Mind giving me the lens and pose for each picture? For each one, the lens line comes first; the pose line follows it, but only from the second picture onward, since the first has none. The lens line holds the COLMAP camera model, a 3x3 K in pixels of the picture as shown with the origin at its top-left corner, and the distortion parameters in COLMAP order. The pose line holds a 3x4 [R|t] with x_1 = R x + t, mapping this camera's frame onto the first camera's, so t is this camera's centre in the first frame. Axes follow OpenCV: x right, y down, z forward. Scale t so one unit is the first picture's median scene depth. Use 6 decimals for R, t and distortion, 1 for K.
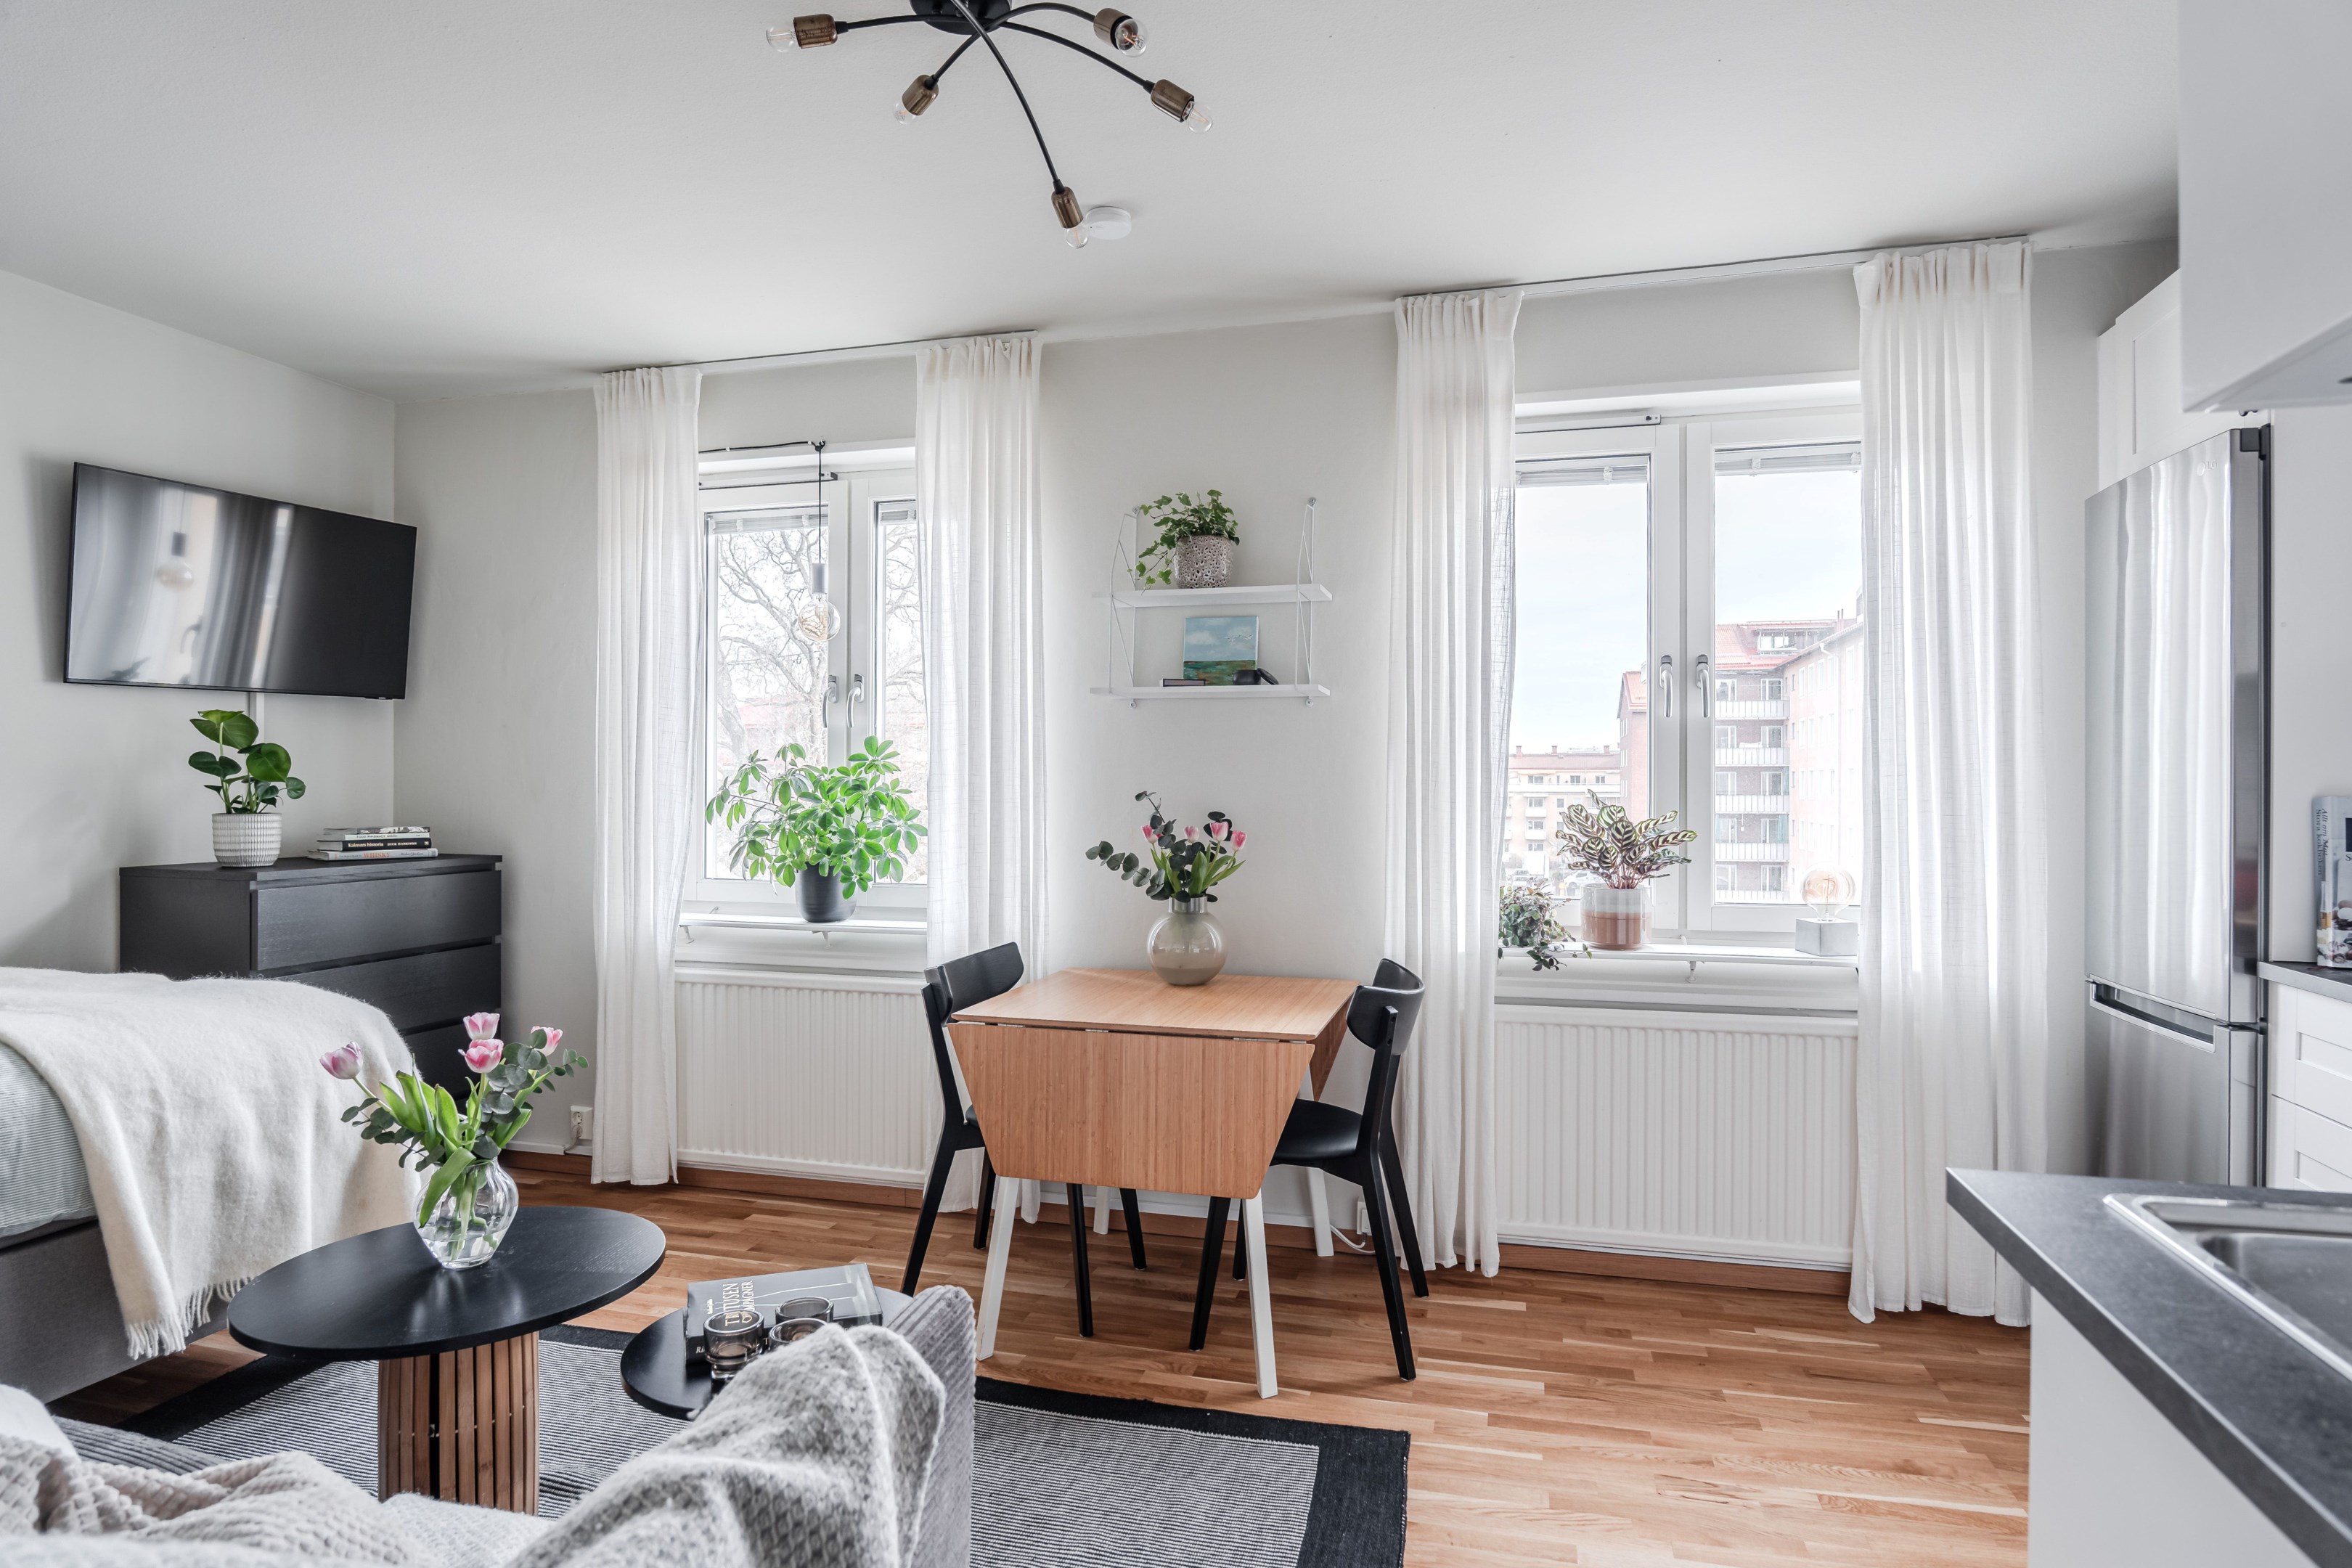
lens RADIAL K [[1319.9, 0, 1161.6], [0, 1319.9, 787.2], [0, 0, 1]] dist [-0.020901, 0.008485]
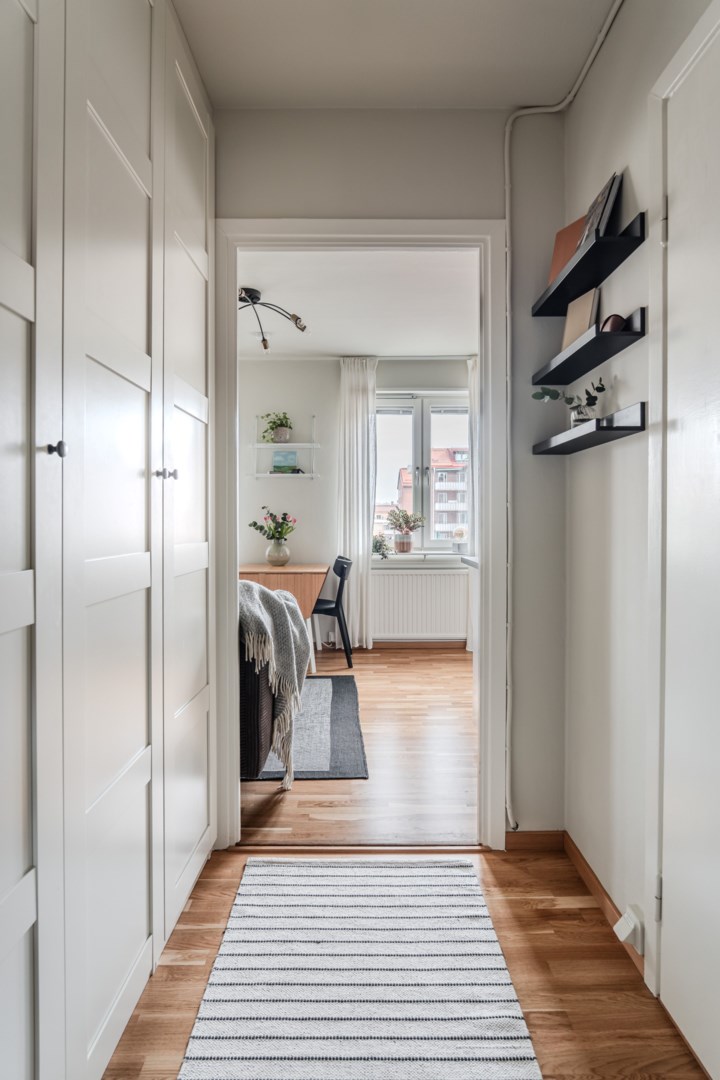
lens RADIAL K [[606.1, 0, 359.8], [0, 606.1, 533.0], [0, 0, 1]] dist [-0.020901, 0.008485]
pose [[0.963544, -0.010013, 0.267364, -0.187657], [0.004085, 0.999734, 0.022719, 0.036093], [-0.267520, -0.020799, 0.963328, -0.490213]]
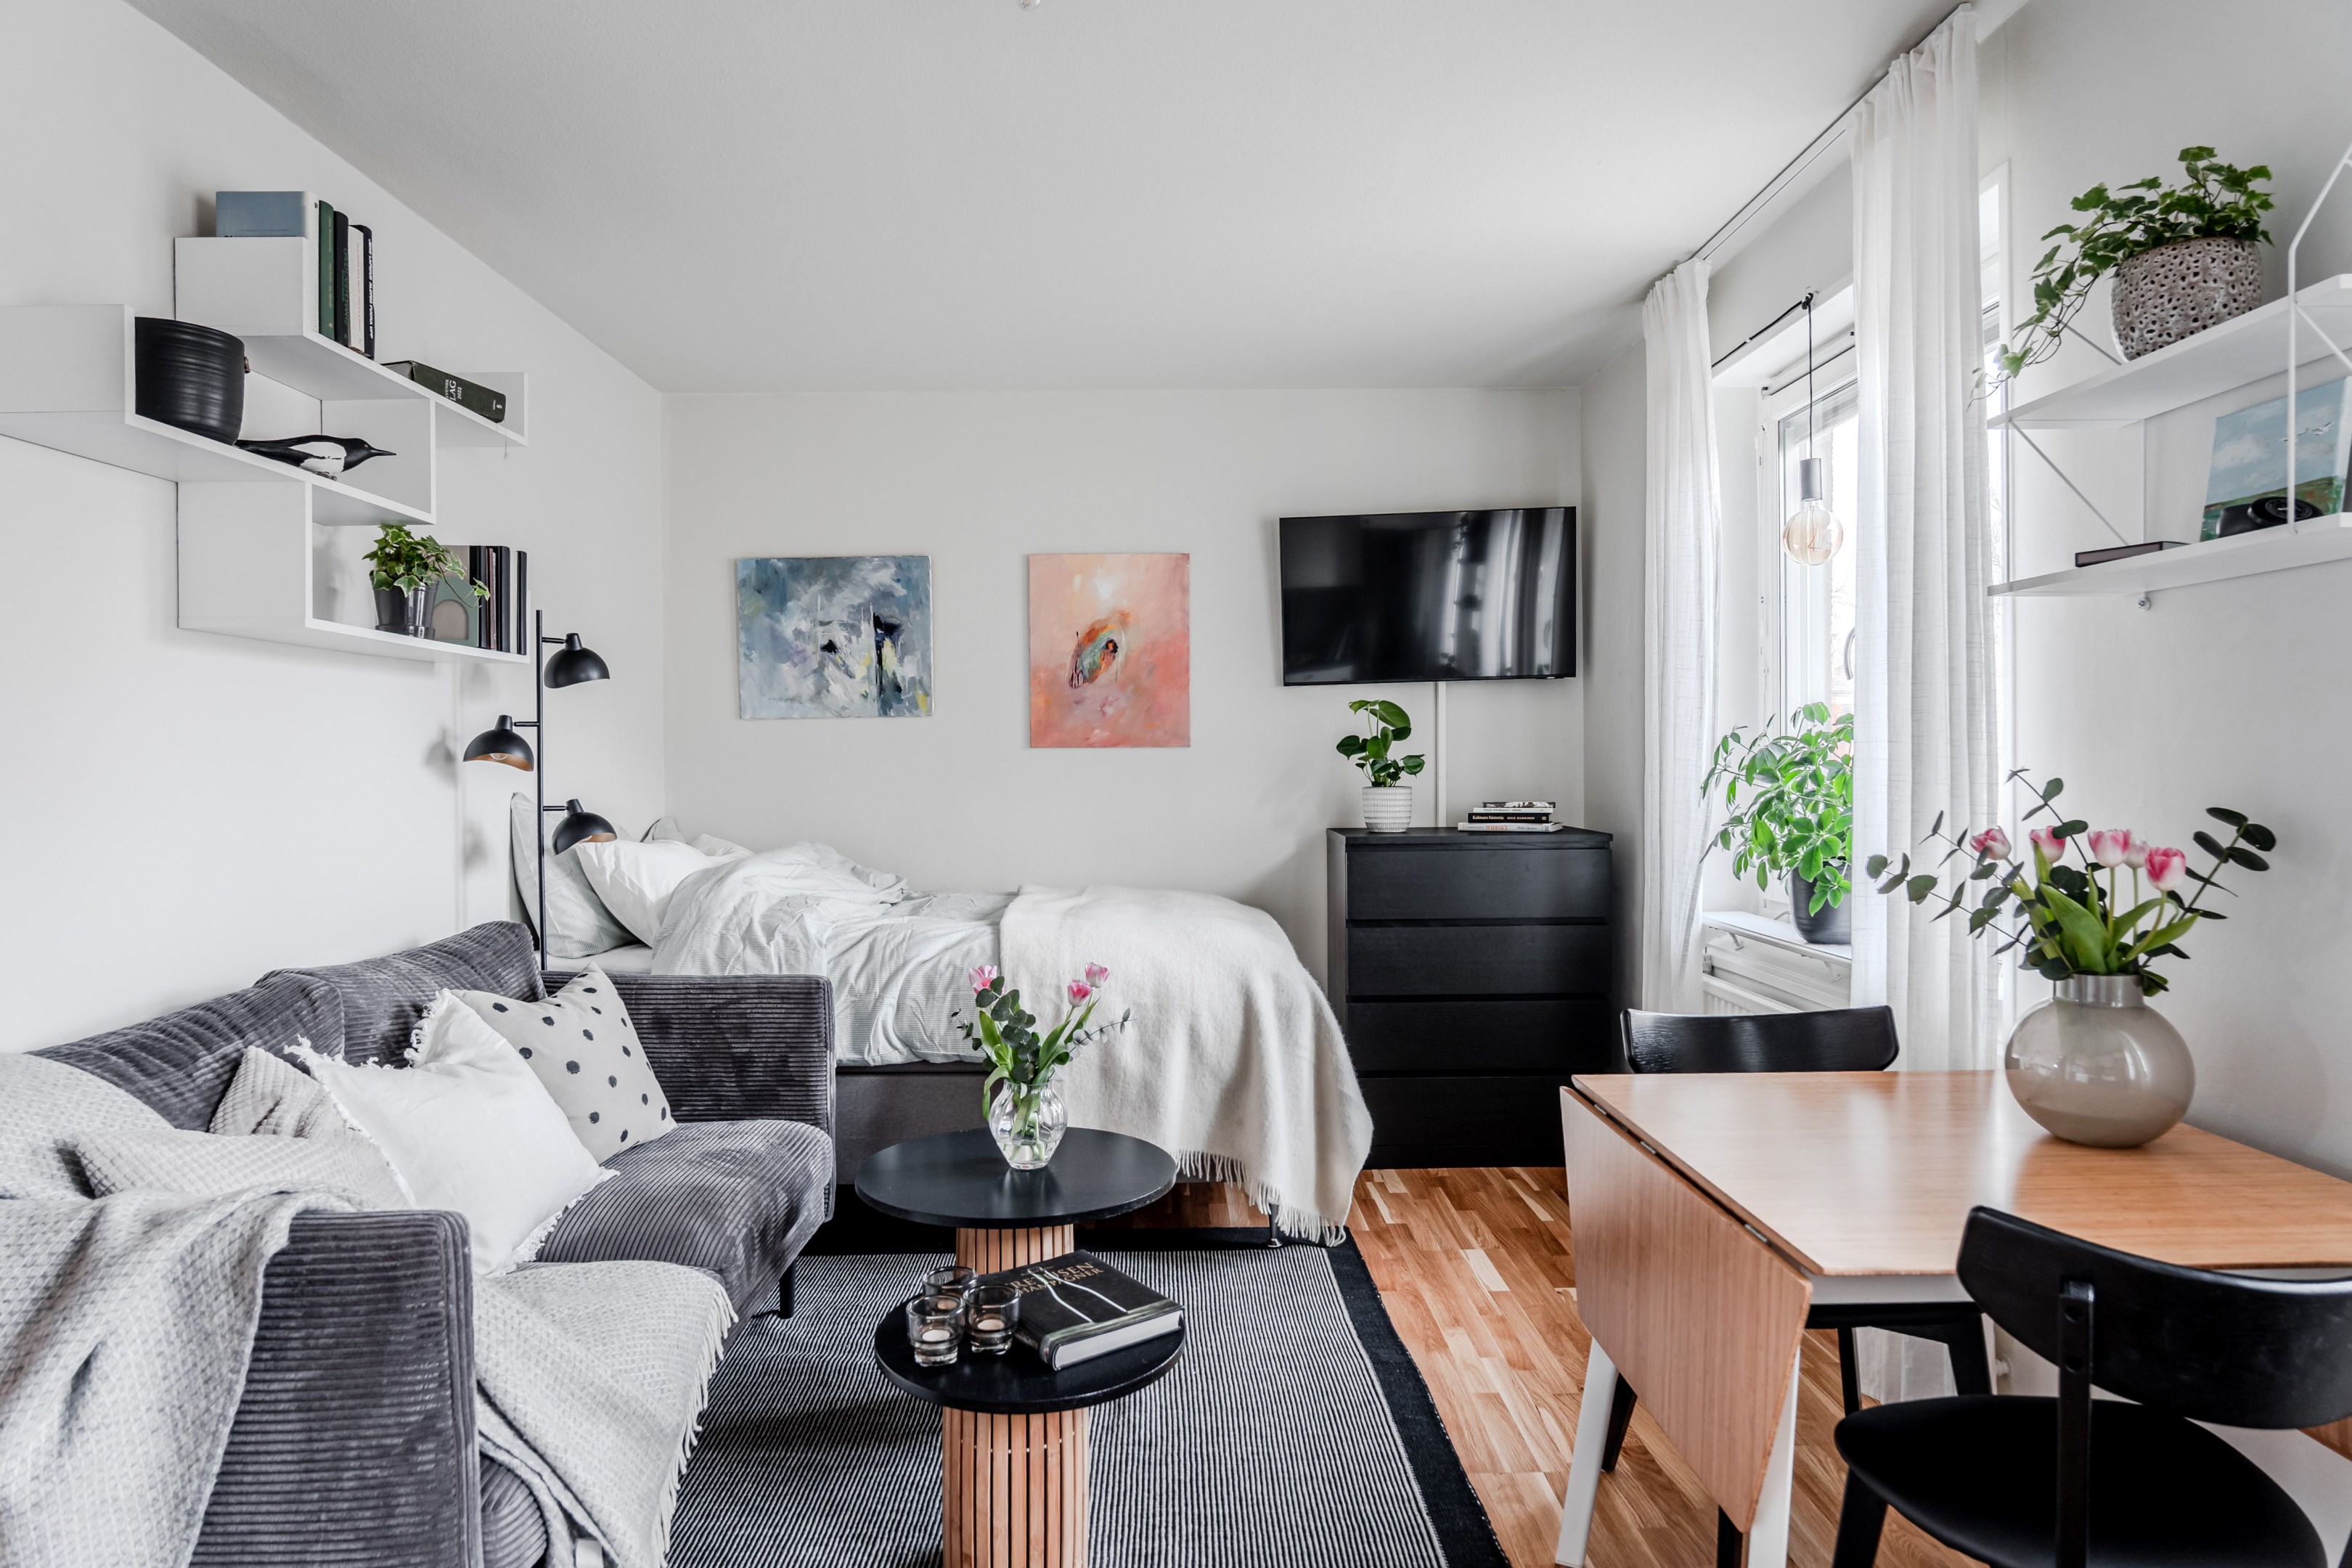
lens RADIAL K [[1319.9, 0, 1176.5], [0, 1319.9, 776.6], [0, 0, 1]] dist [-0.020901, 0.008485]
pose [[0.254846, 0.004495, -0.966971, 0.427038], [0.008985, 0.999935, 0.007017, -0.000111], [0.966940, -0.010477, 0.254789, 0.533704]]
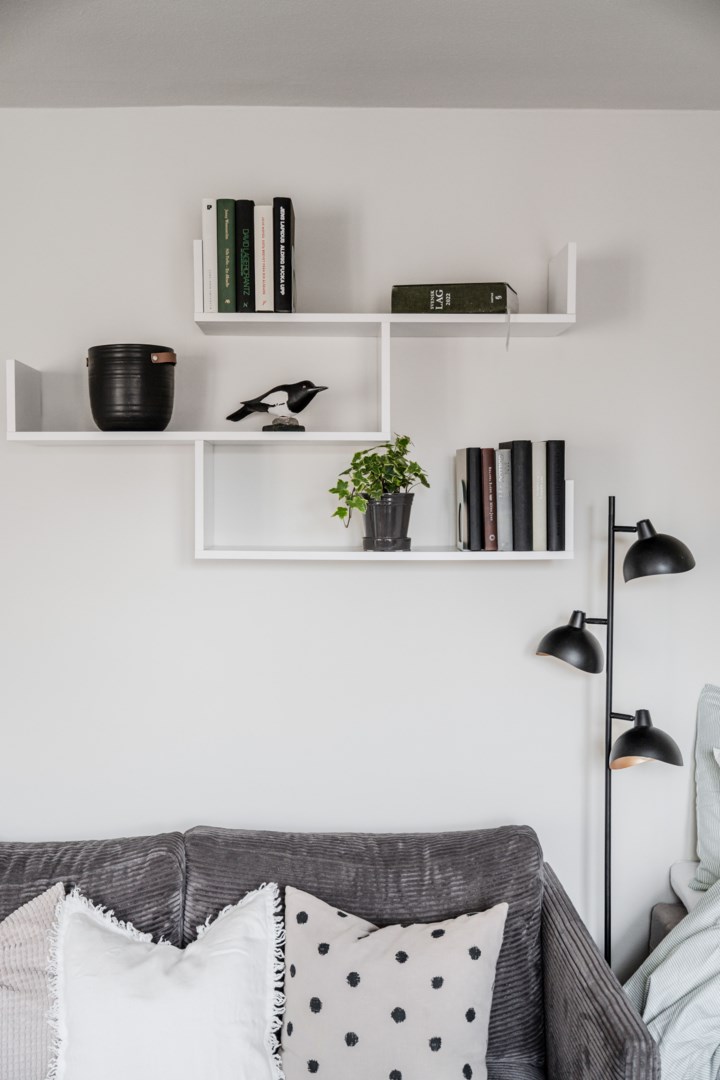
lens RADIAL K [[1201.7, 0, 361.8], [0, 1201.7, 540.6], [0, 0, 1]] dist [0.011479, 0.000000]
pose [[-0.961424, 0.006784, -0.274988, -0.229866], [-0.003049, 0.999372, 0.035317, -0.114911], [0.275055, 0.034793, -0.960799, 1.035441]]
